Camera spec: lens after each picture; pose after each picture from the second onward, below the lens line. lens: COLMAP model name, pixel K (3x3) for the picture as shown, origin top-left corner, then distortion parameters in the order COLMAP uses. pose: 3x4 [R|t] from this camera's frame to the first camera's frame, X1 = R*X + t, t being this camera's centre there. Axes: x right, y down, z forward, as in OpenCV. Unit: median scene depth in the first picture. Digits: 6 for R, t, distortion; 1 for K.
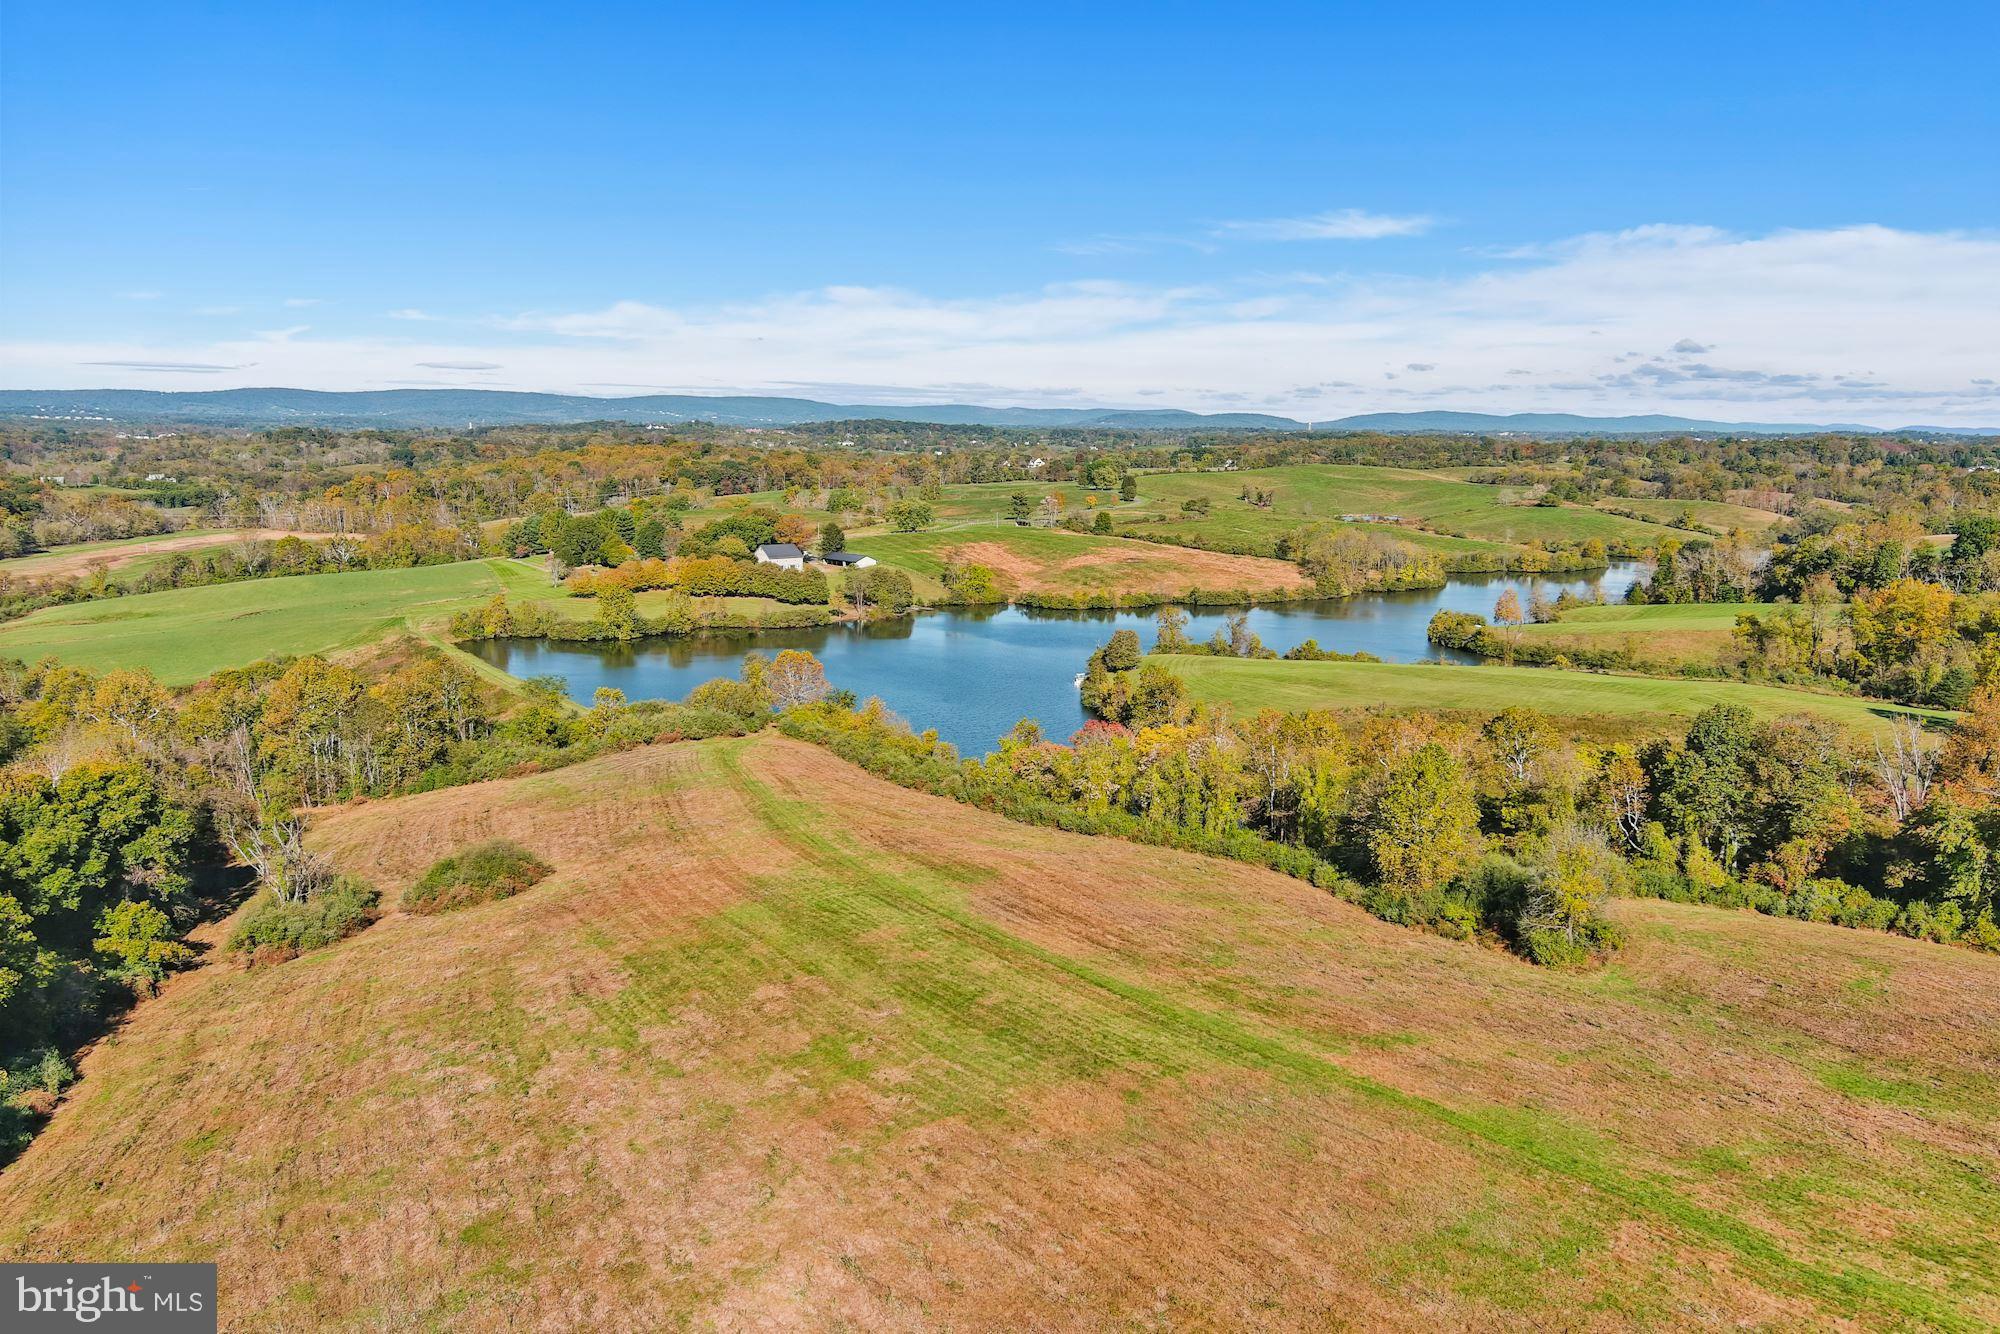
lens RADIAL K [[1558.7, 0, 1006.2], [0, 1558.7, 676.6], [0, 0, 1]] dist [0.046149, -0.047983]
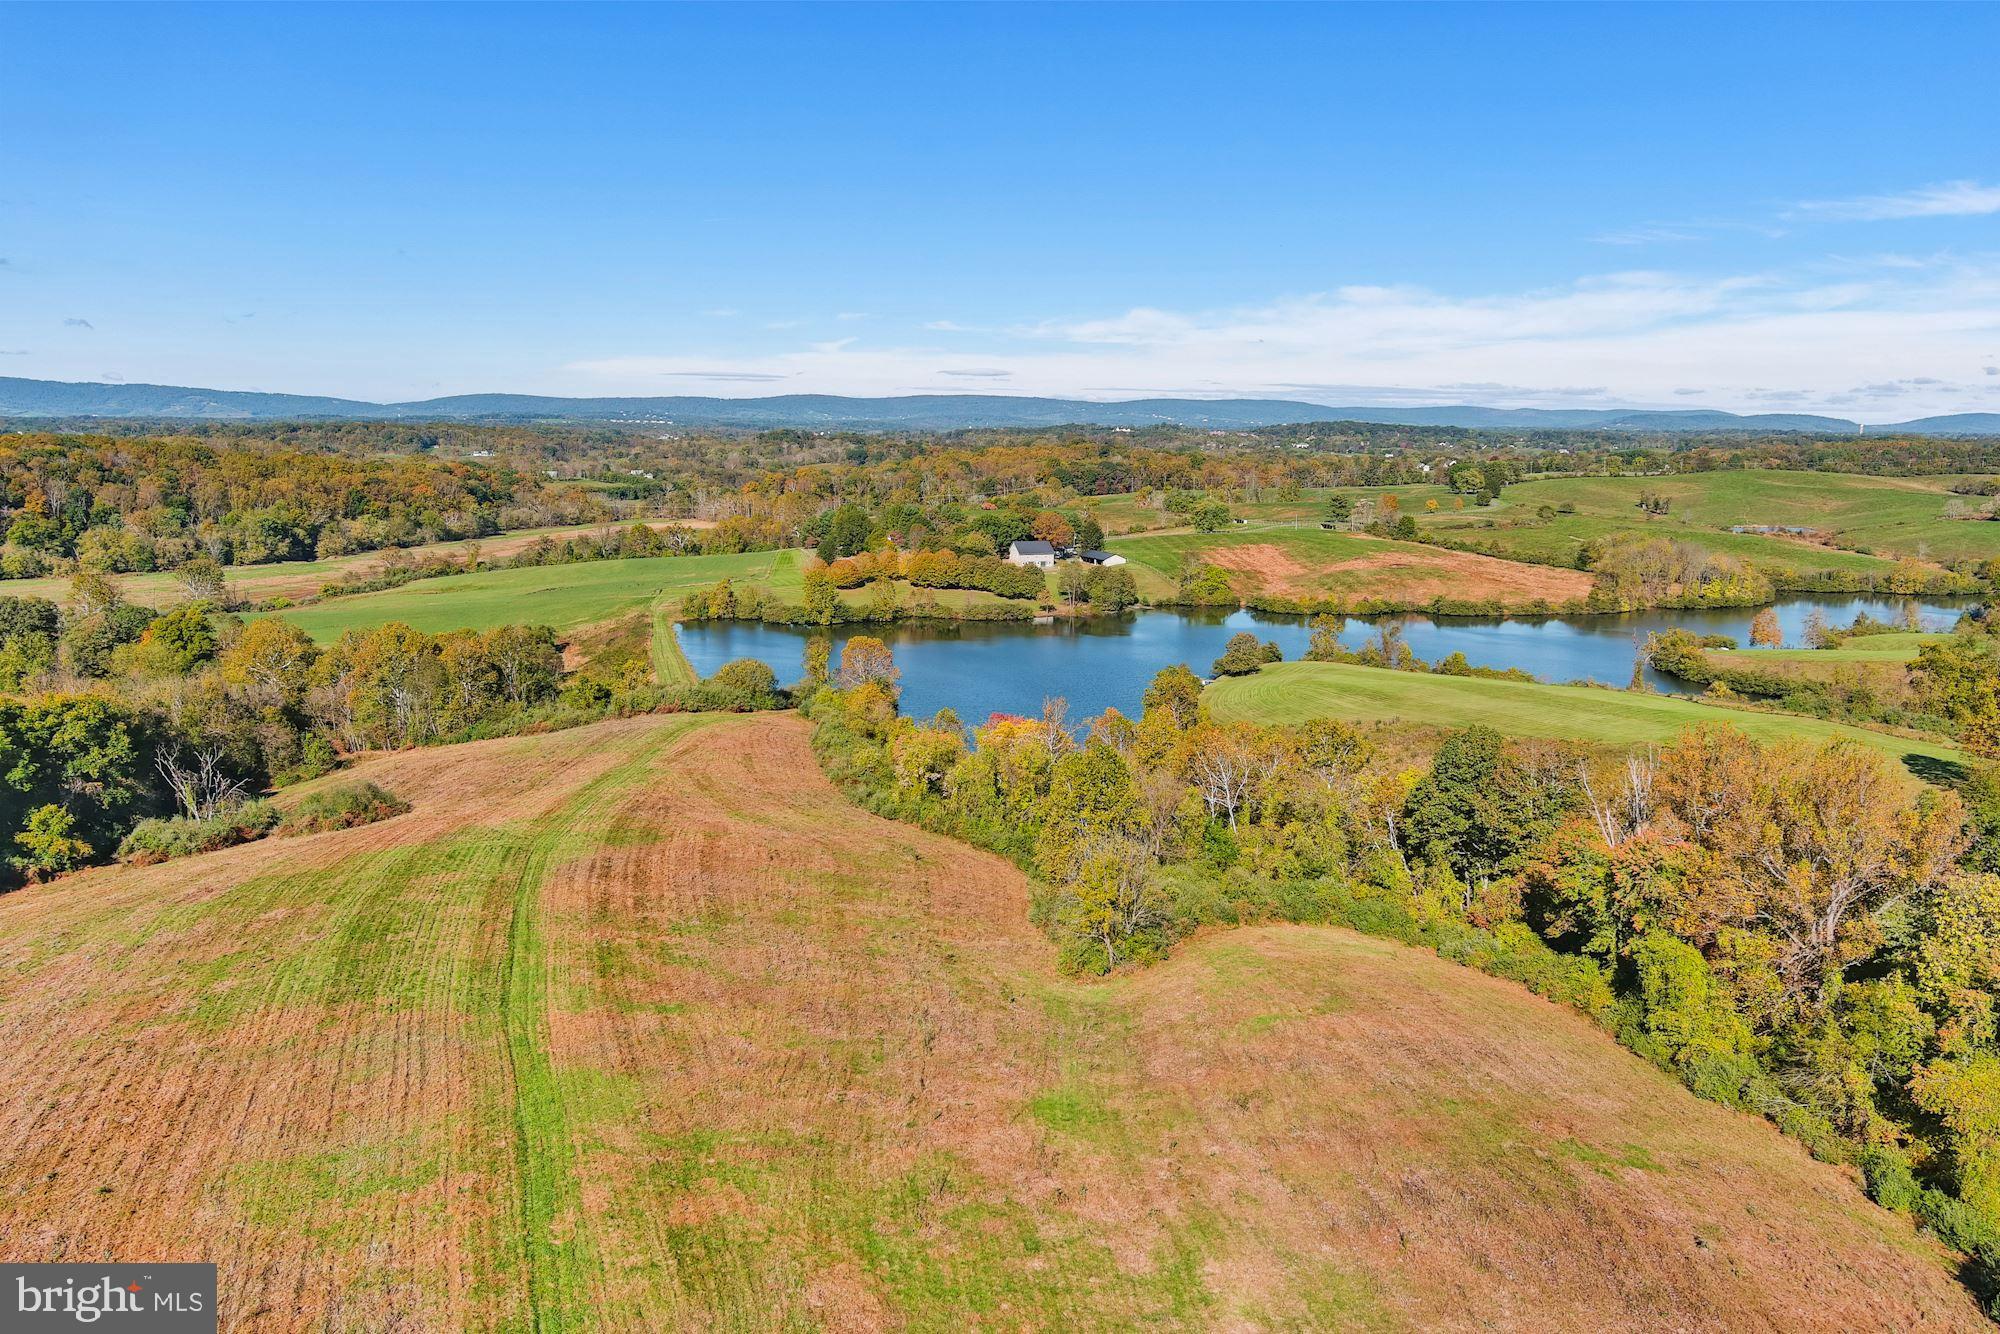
lens RADIAL K [[1558.7, 0, 1003.7], [0, 1558.7, 666.2], [0, 0, 1]] dist [0.046149, -0.047983]
pose [[0.950556, 0.048779, -0.306699, 0.155348], [-0.051295, 0.998684, -0.000143, -0.000995], [0.306289, 0.015868, 0.951806, 0.016237]]
